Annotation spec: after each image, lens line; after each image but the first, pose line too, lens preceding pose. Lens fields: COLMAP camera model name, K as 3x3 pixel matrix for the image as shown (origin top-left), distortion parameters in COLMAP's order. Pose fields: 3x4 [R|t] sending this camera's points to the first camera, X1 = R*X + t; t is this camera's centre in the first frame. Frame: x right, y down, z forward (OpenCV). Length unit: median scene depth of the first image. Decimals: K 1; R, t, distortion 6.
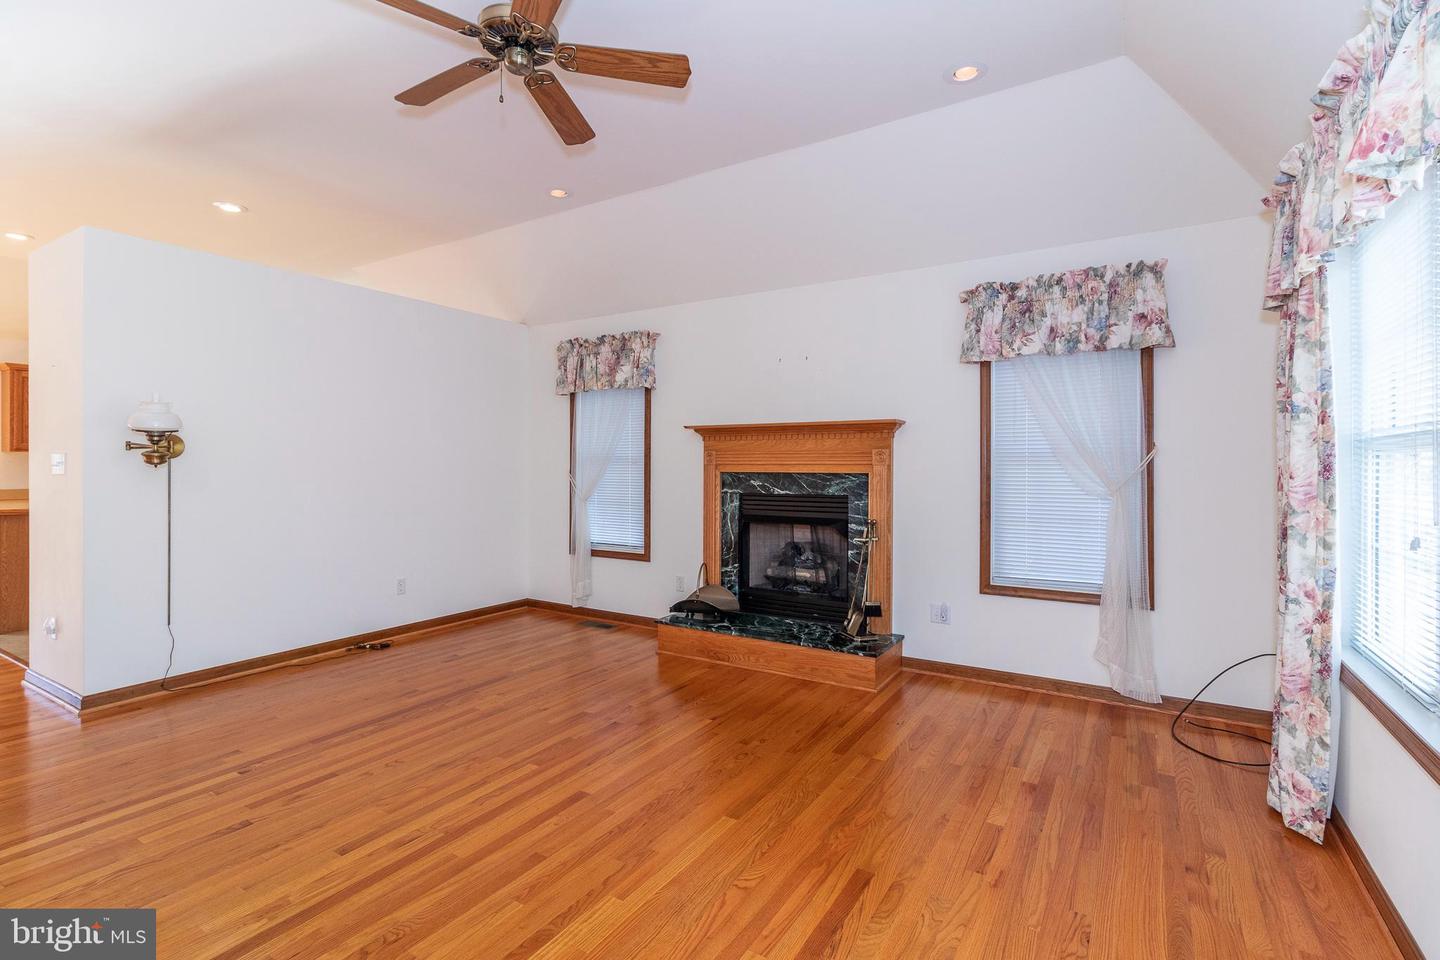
lens RADIAL K [[670.7, 0, 724.1], [0, 670.7, 465.5], [0, 0, 1]] dist [-0.001616, 0.002251]
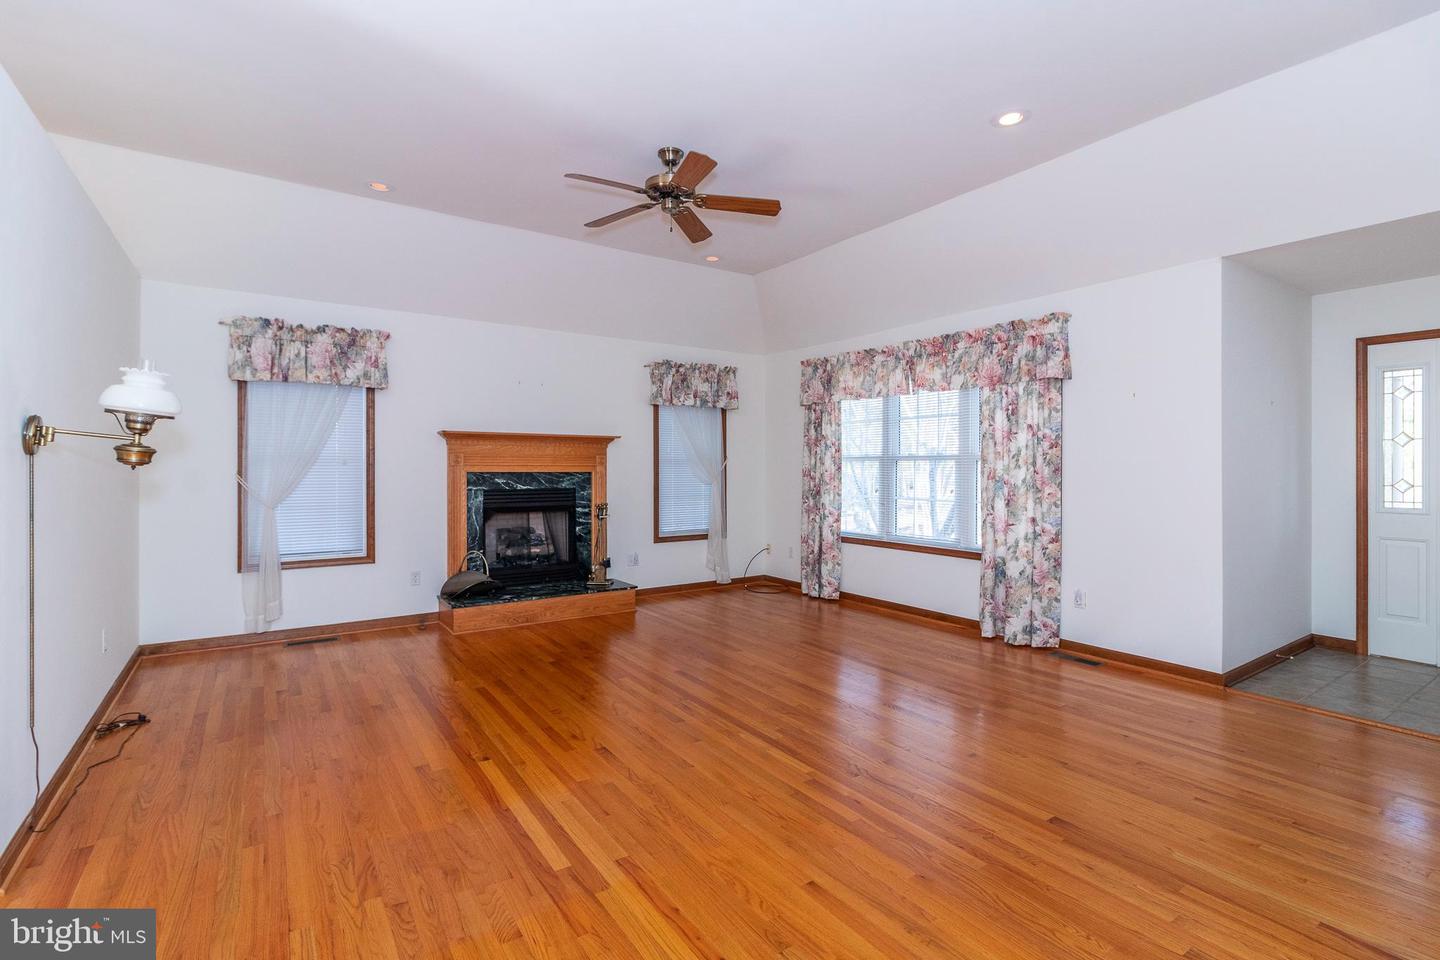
lens RADIAL K [[670.7, 0, 727.2], [0, 670.7, 468.7], [0, 0, 1]] dist [-0.001616, 0.002251]
pose [[0.398644, -0.001677, 0.917104, -0.984141], [-0.001863, 0.999995, 0.002638, 0.000299], [-0.917104, -0.002760, 0.398639, 0.152554]]
